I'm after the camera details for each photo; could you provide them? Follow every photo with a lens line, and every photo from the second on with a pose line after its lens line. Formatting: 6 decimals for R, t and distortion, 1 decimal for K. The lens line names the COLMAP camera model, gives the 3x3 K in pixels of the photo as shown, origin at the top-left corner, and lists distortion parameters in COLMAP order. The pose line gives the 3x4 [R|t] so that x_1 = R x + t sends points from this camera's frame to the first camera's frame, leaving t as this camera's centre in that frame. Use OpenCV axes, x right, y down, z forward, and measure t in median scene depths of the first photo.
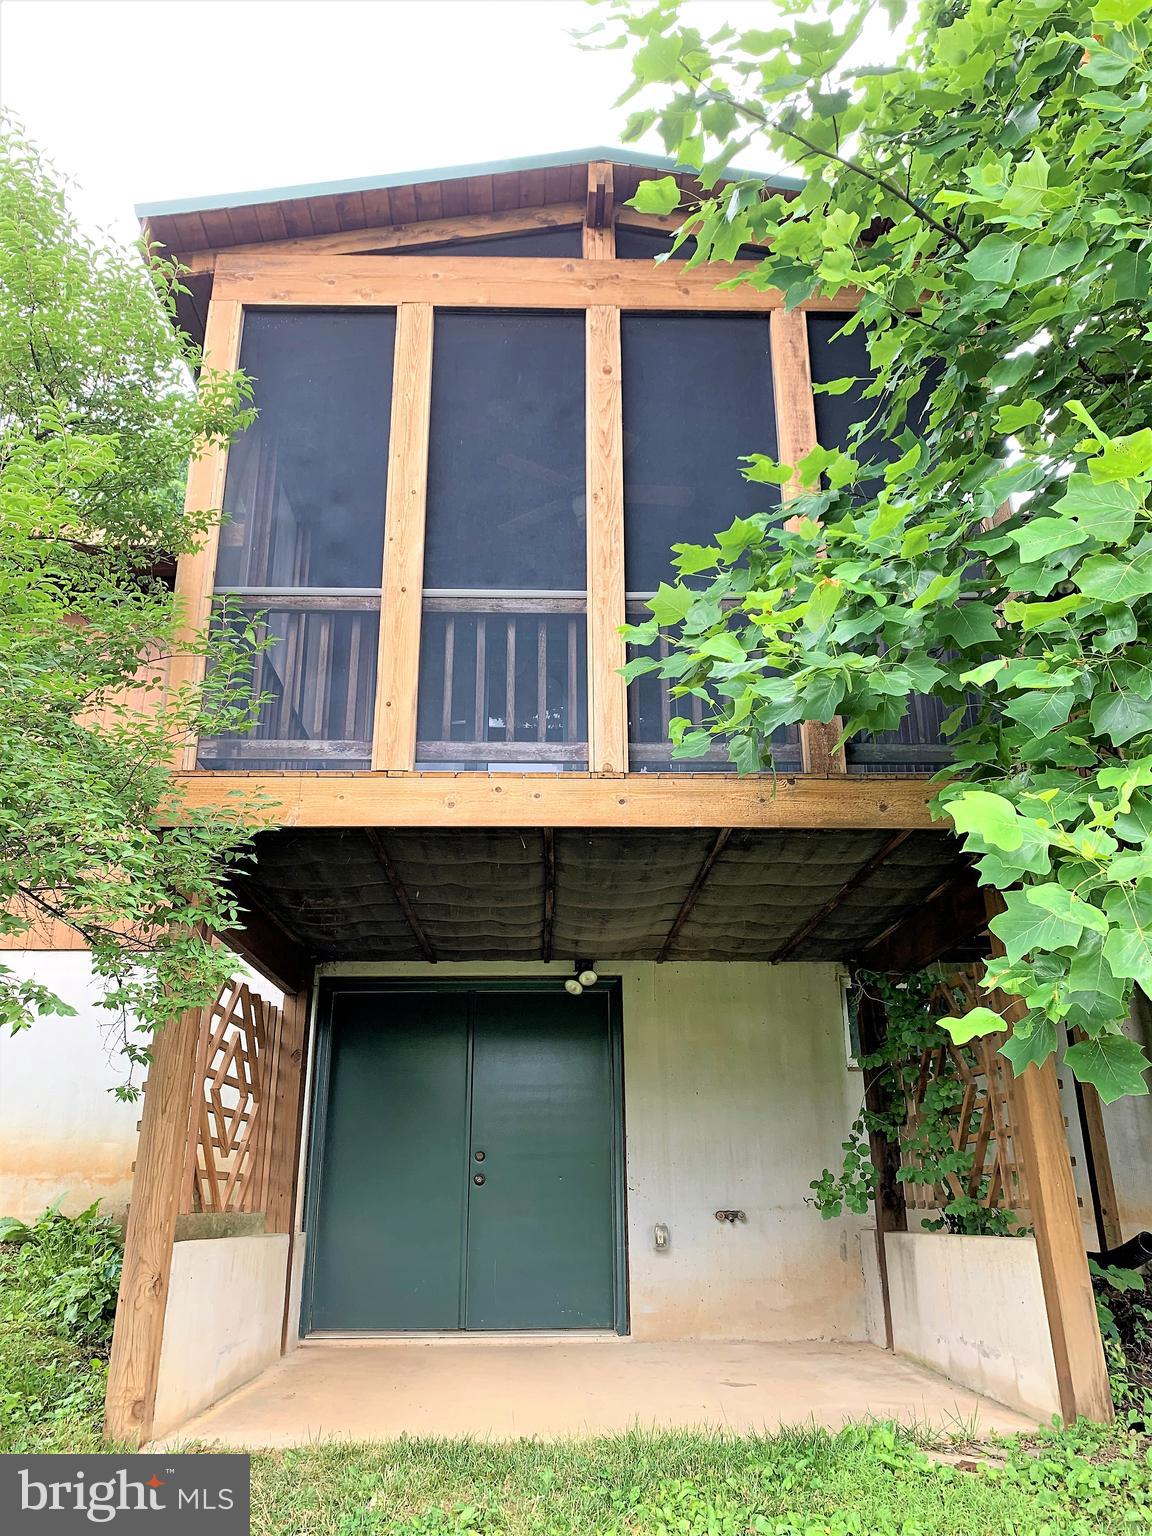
lens RADIAL K [[1254.3, 0, 576.0], [0, 1254.3, 768.0], [0, 0, 1]] dist [0.136536, -0.212304]
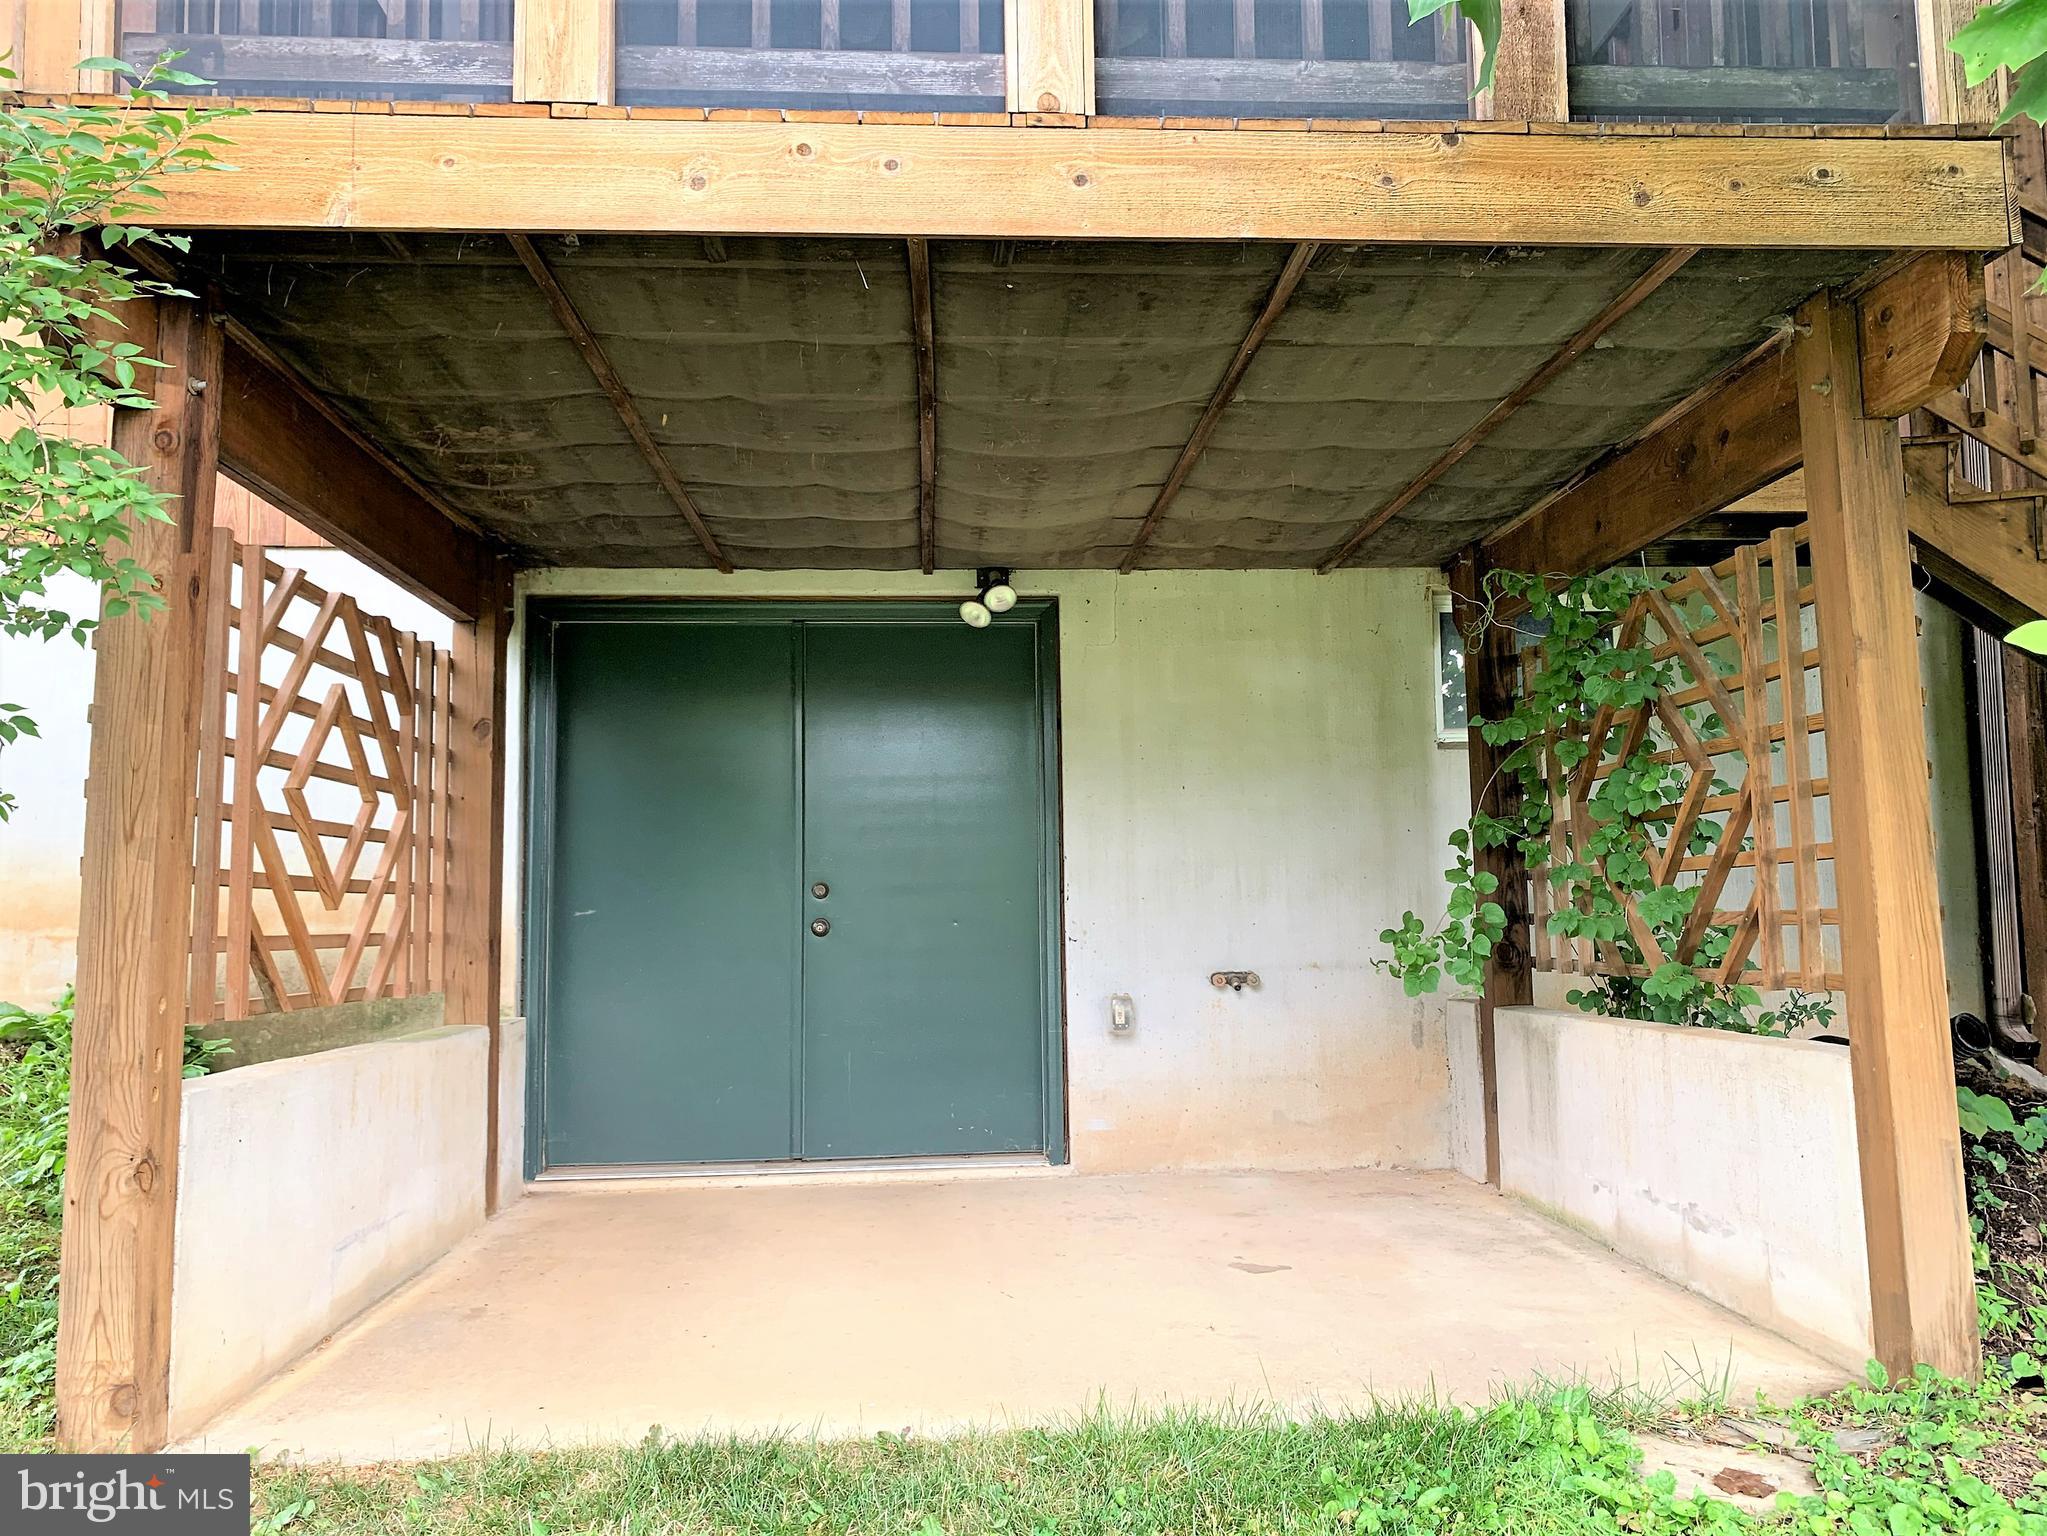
lens RADIAL K [[1560.5, 0, 1023.5], [0, 1560.5, 768.0], [0, 0, 1]] dist [0.094386, -0.000863]
pose [[0.999530, -0.006384, 0.029997, -0.001885], [-0.001135, 0.969724, 0.244200, 0.079054], [-0.030648, -0.244119, 0.969261, 0.339499]]
